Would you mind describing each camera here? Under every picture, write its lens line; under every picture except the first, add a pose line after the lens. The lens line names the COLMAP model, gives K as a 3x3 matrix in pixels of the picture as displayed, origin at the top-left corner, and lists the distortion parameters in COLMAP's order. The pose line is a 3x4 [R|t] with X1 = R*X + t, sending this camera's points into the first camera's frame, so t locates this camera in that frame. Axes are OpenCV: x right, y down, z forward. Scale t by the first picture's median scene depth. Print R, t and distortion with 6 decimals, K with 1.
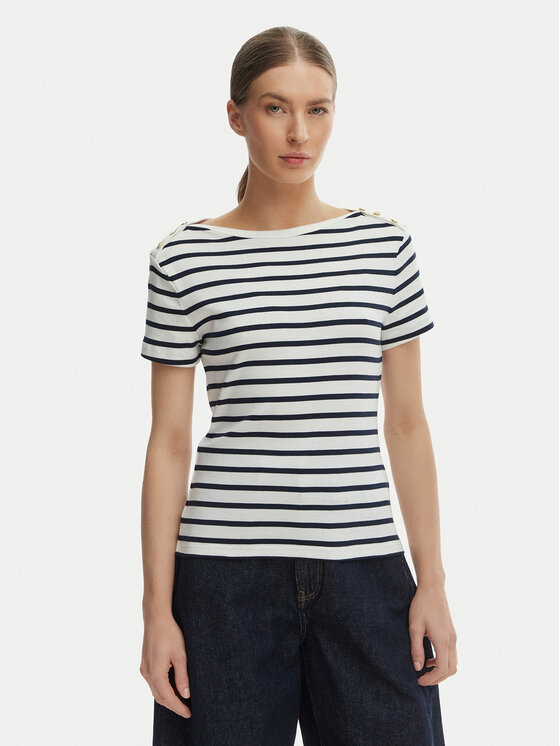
lens RADIAL K [[1222.7, 0, 280.0], [0, 1222.7, 373.0], [0, 0, 1]] dist [-0.251924, -0.037700]
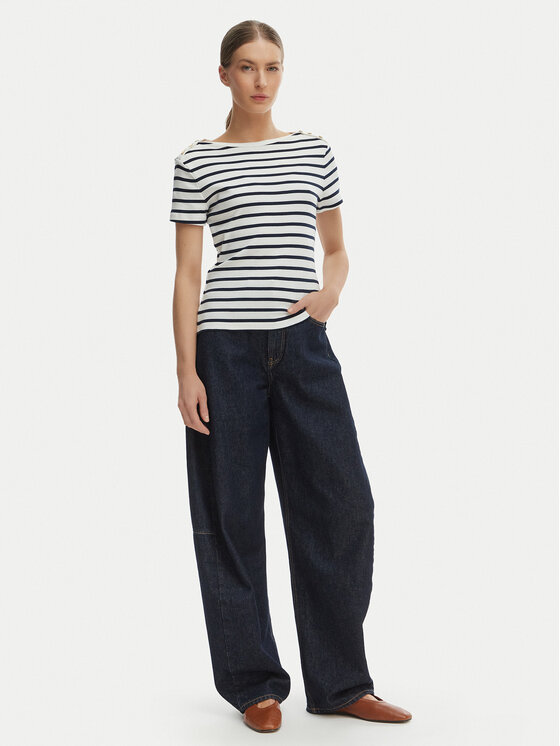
lens RADIAL K [[1351.0, 0, 280.0], [0, 1351.0, 373.0], [0, 0, 1]] dist [-0.224857, 0.033667]
pose [[0.998814, -0.037337, 0.031258, -0.032213], [0.034608, 0.995888, 0.083721, 0.047825], [-0.034256, -0.082540, 0.995999, -0.881533]]
